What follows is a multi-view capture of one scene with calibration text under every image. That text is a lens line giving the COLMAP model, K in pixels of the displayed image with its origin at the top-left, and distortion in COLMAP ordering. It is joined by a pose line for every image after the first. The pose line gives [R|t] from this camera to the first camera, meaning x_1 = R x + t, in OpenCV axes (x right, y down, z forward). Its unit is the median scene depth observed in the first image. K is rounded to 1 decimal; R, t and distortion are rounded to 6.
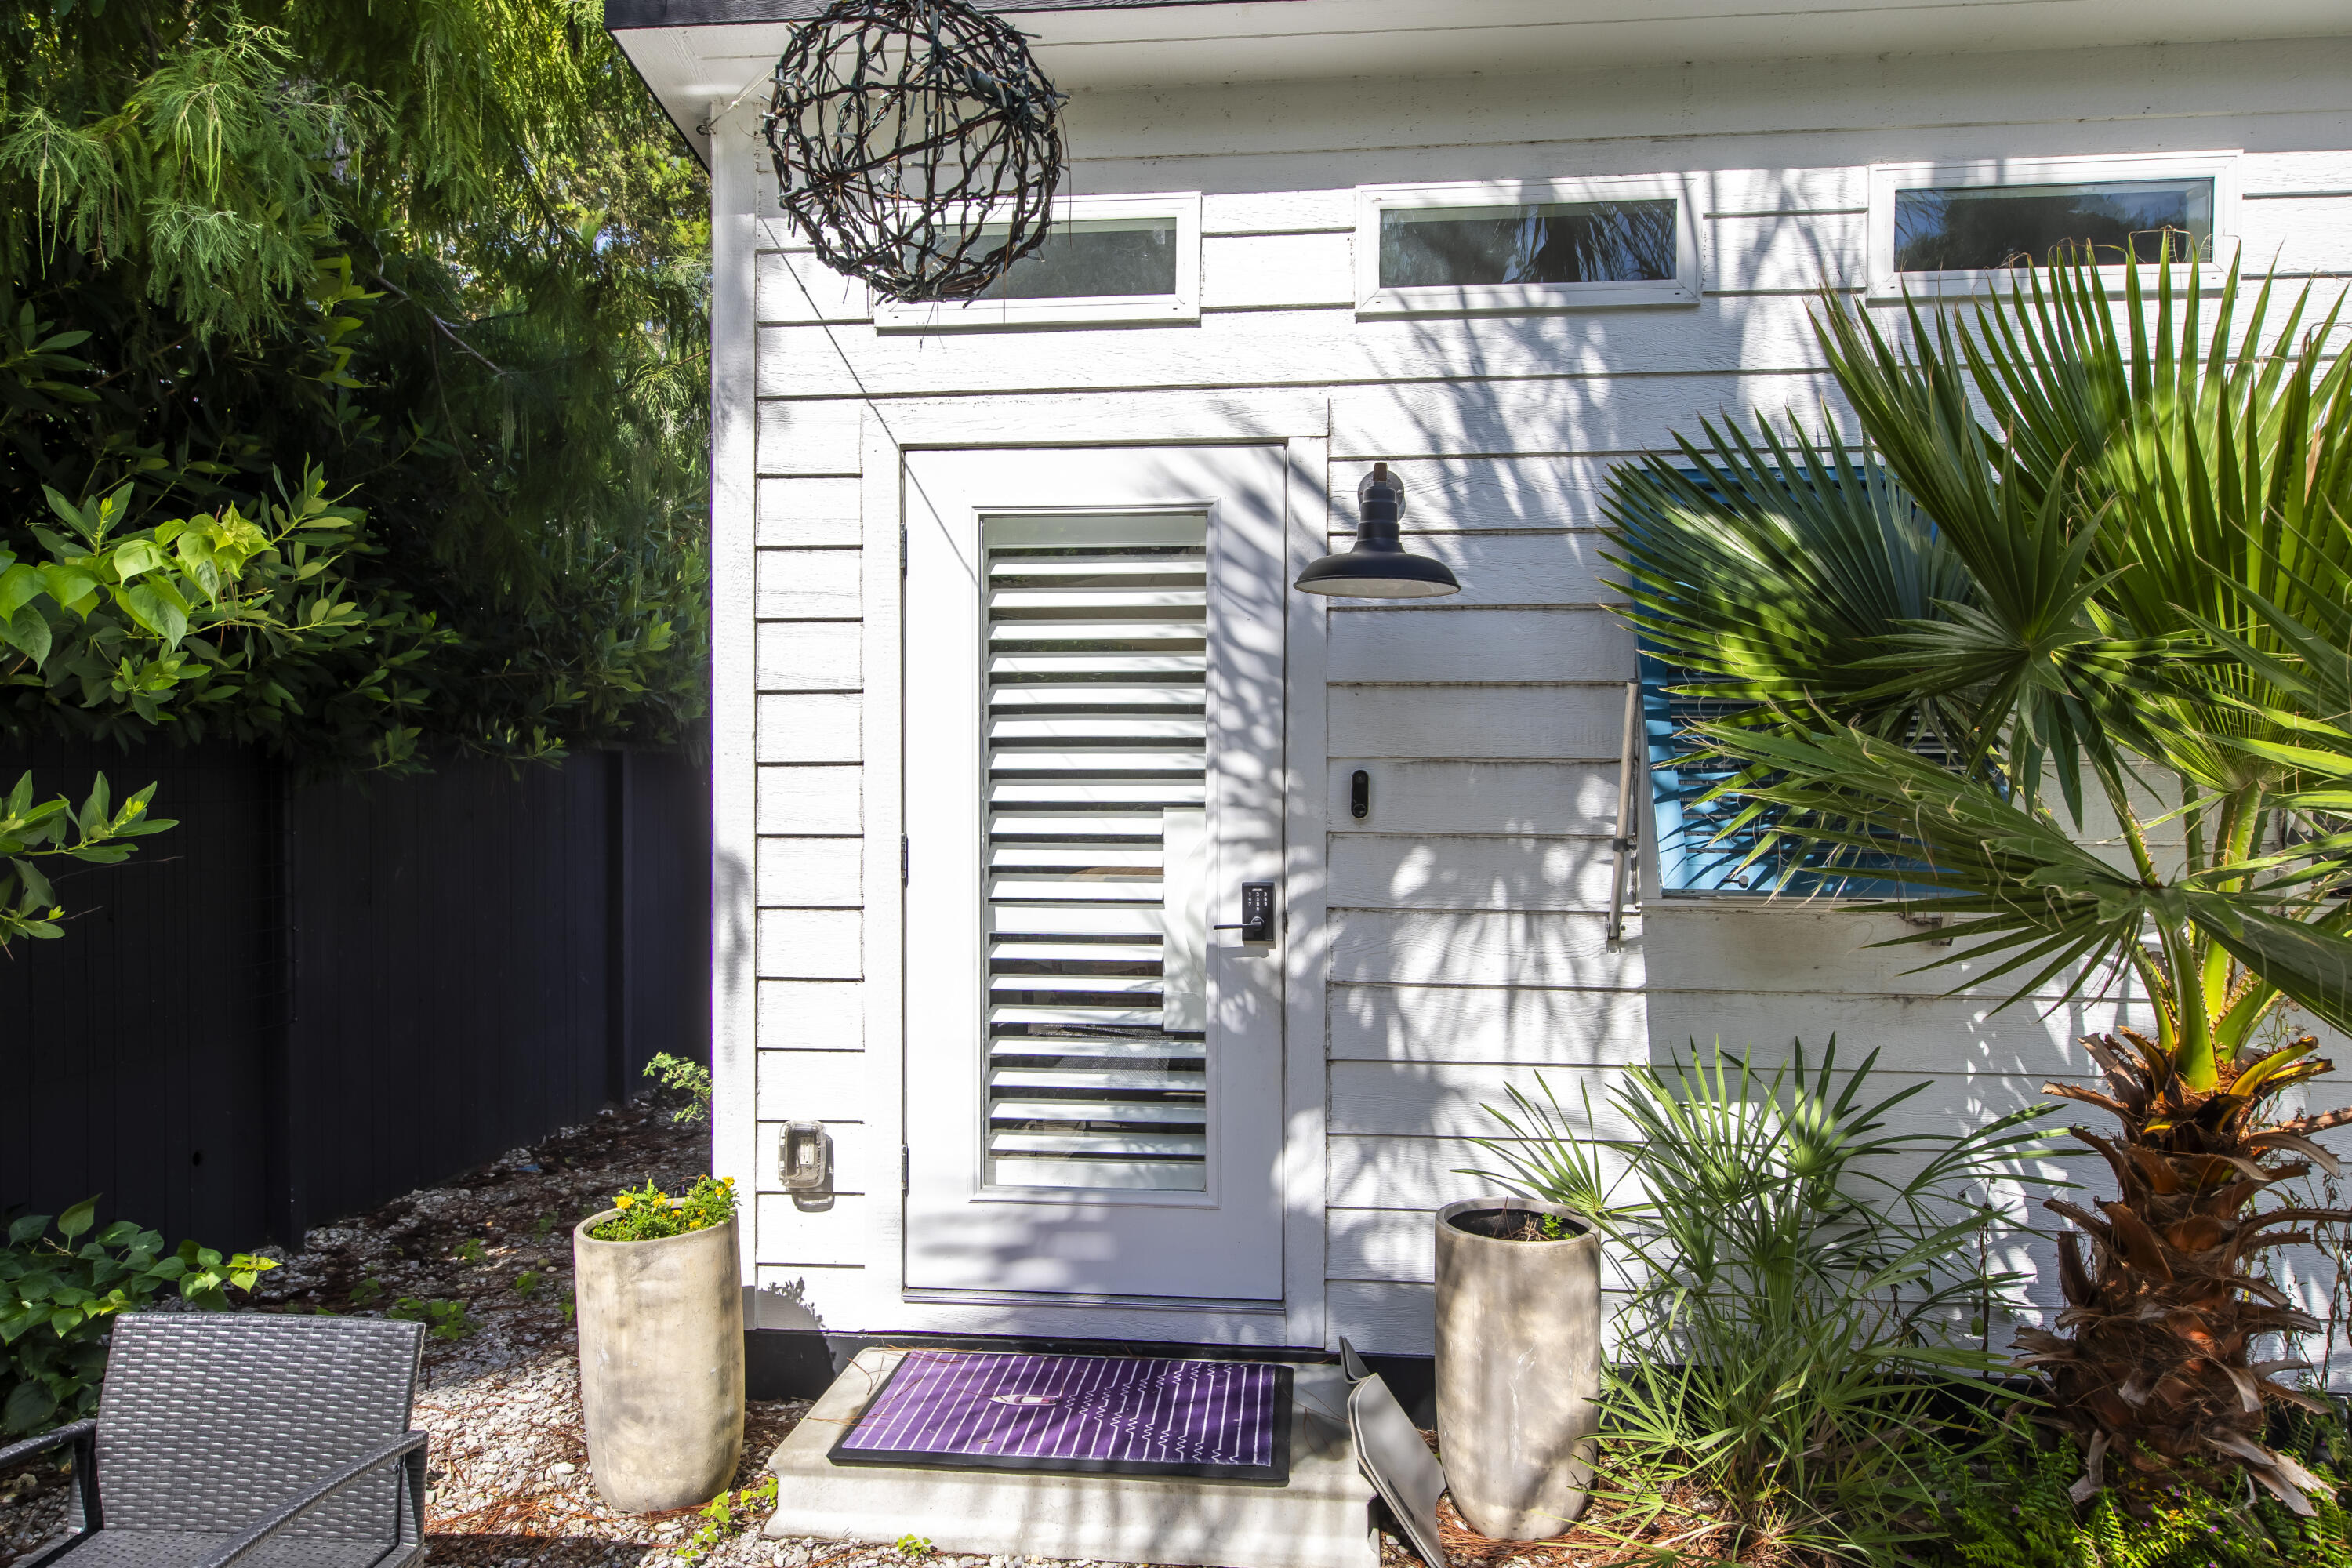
lens RADIAL K [[1601.3, 0, 1176.0], [0, 1601.3, 784.0], [0, 0, 1]] dist [0.031002, -0.001209]
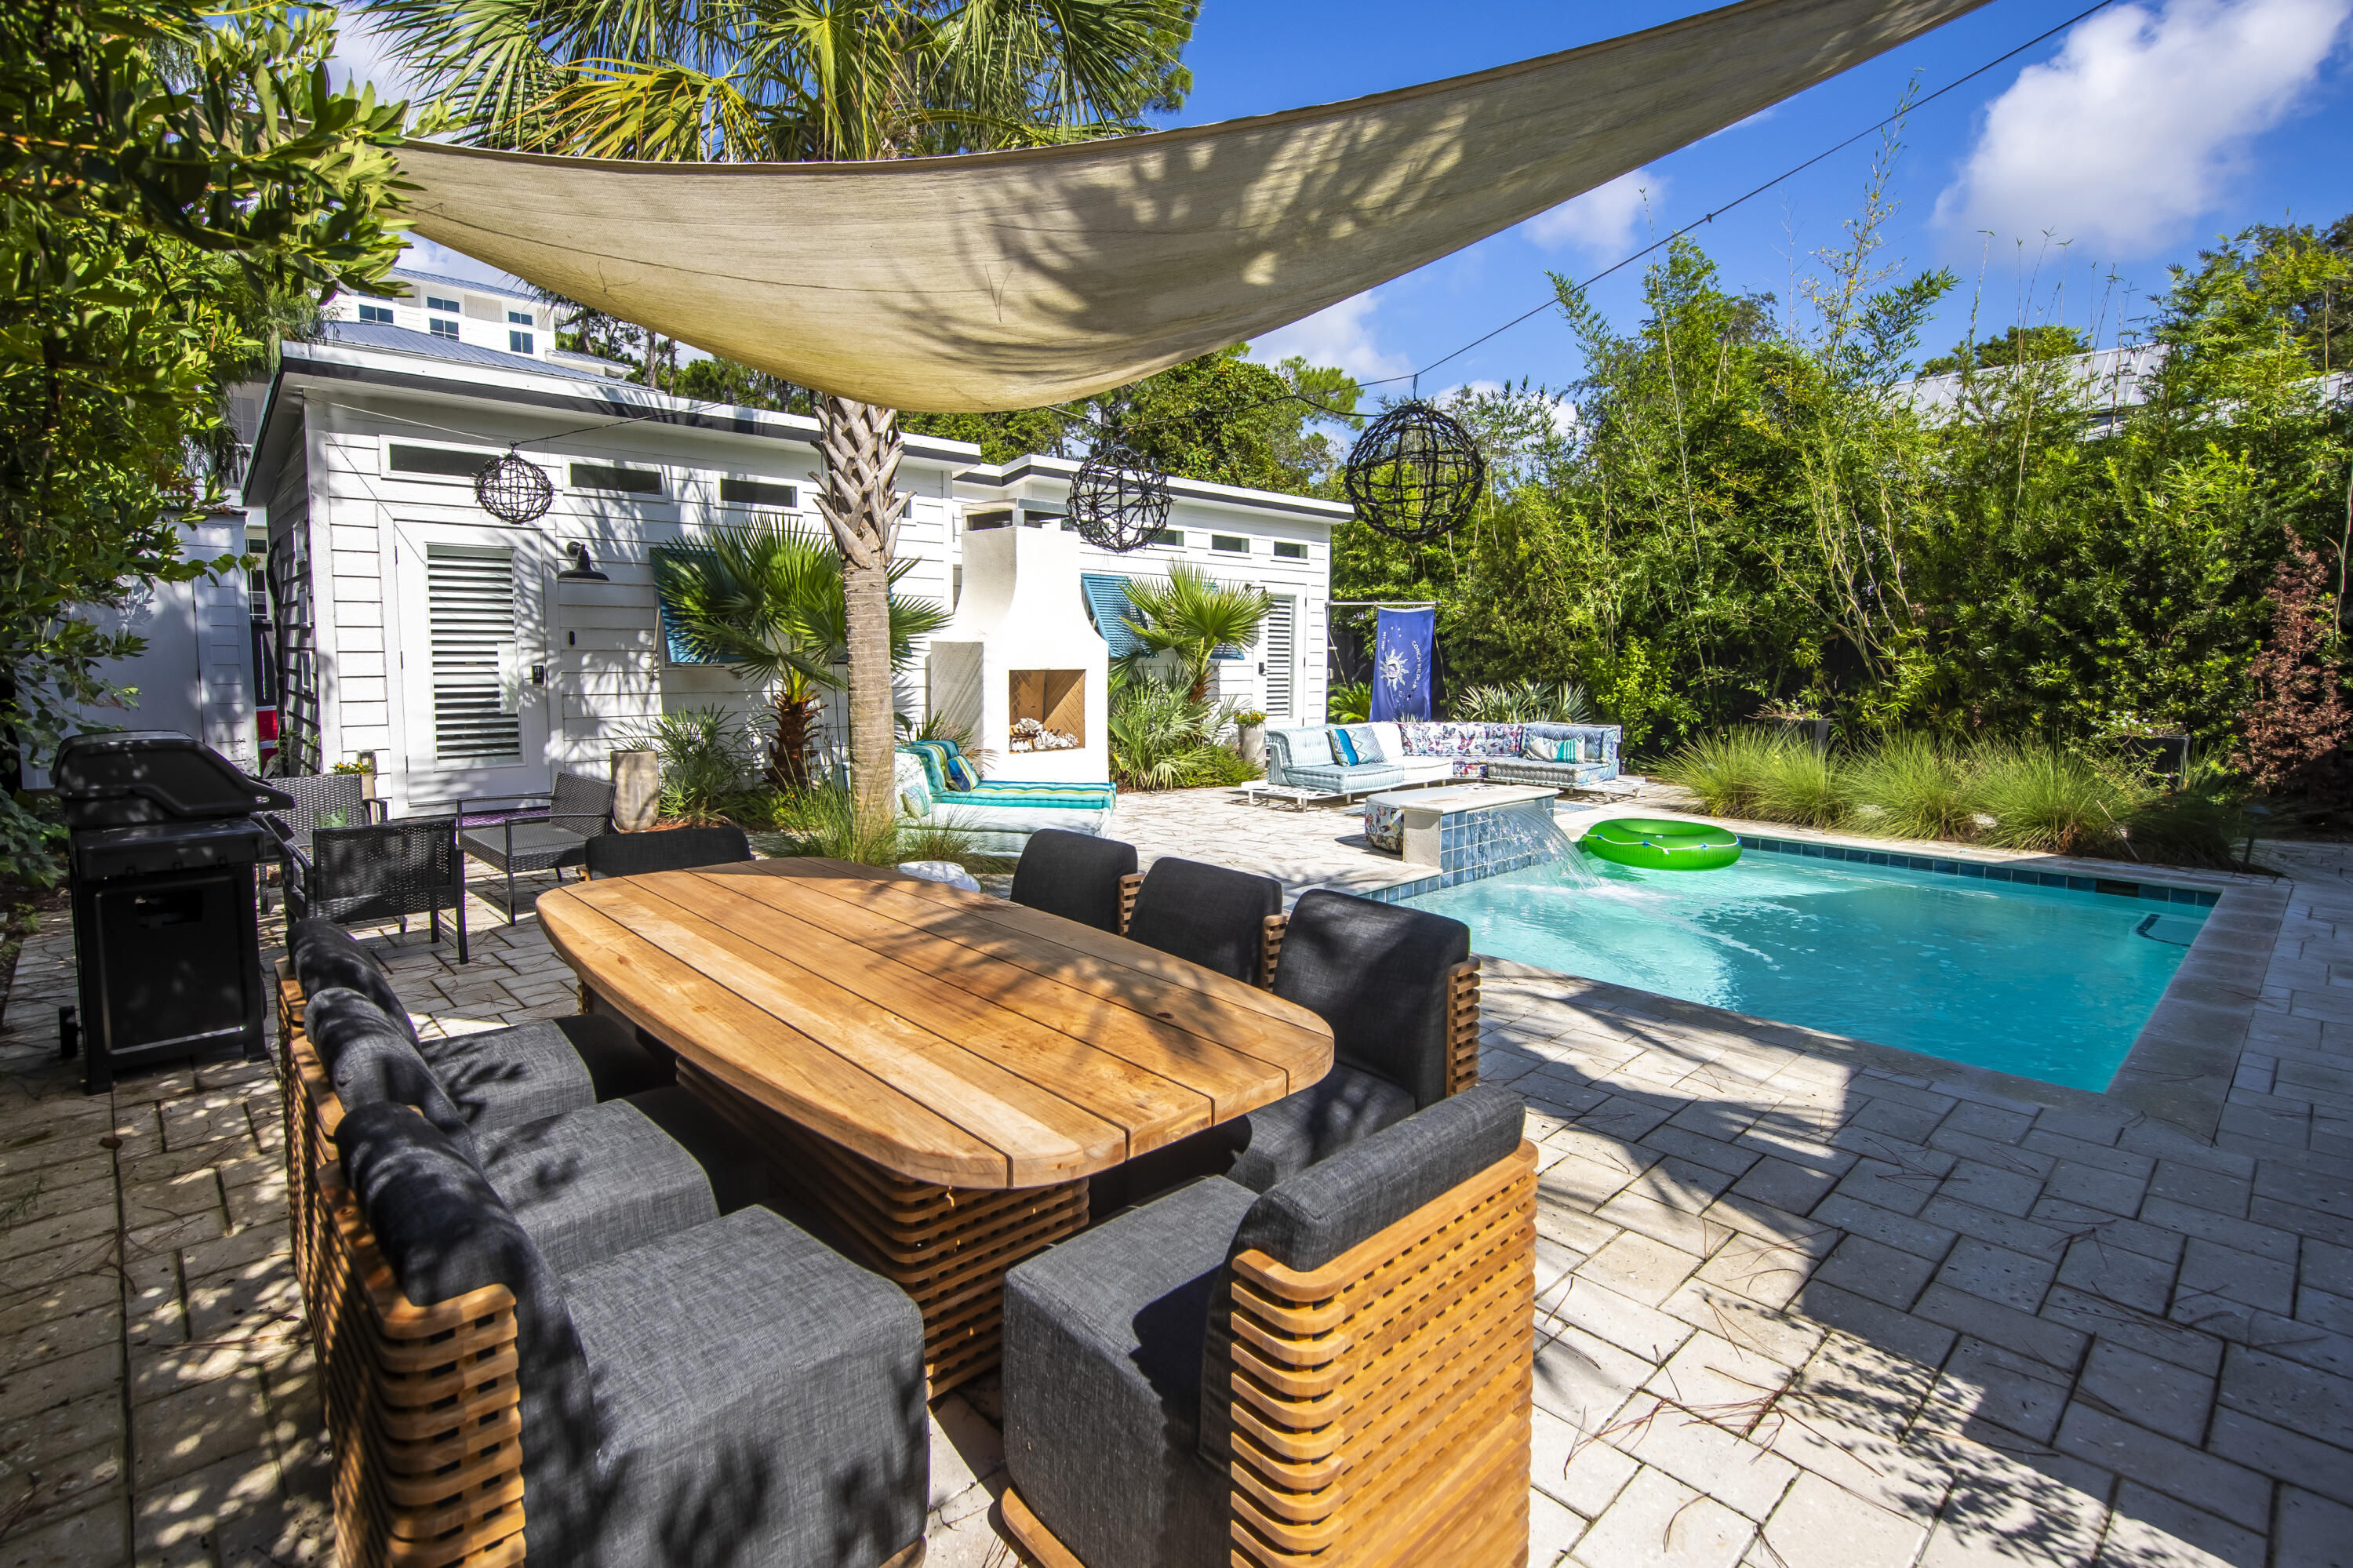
lens RADIAL K [[1098.4, 0, 1178.6], [0, 1098.4, 745.2], [0, 0, 1]] dist [0.002673, 0.000301]
pose [[0.664380, -0.074411, 0.743682, -0.787969], [-0.006089, 0.994460, 0.104944, -0.019343], [-0.747370, -0.074251, 0.660246, -1.523830]]
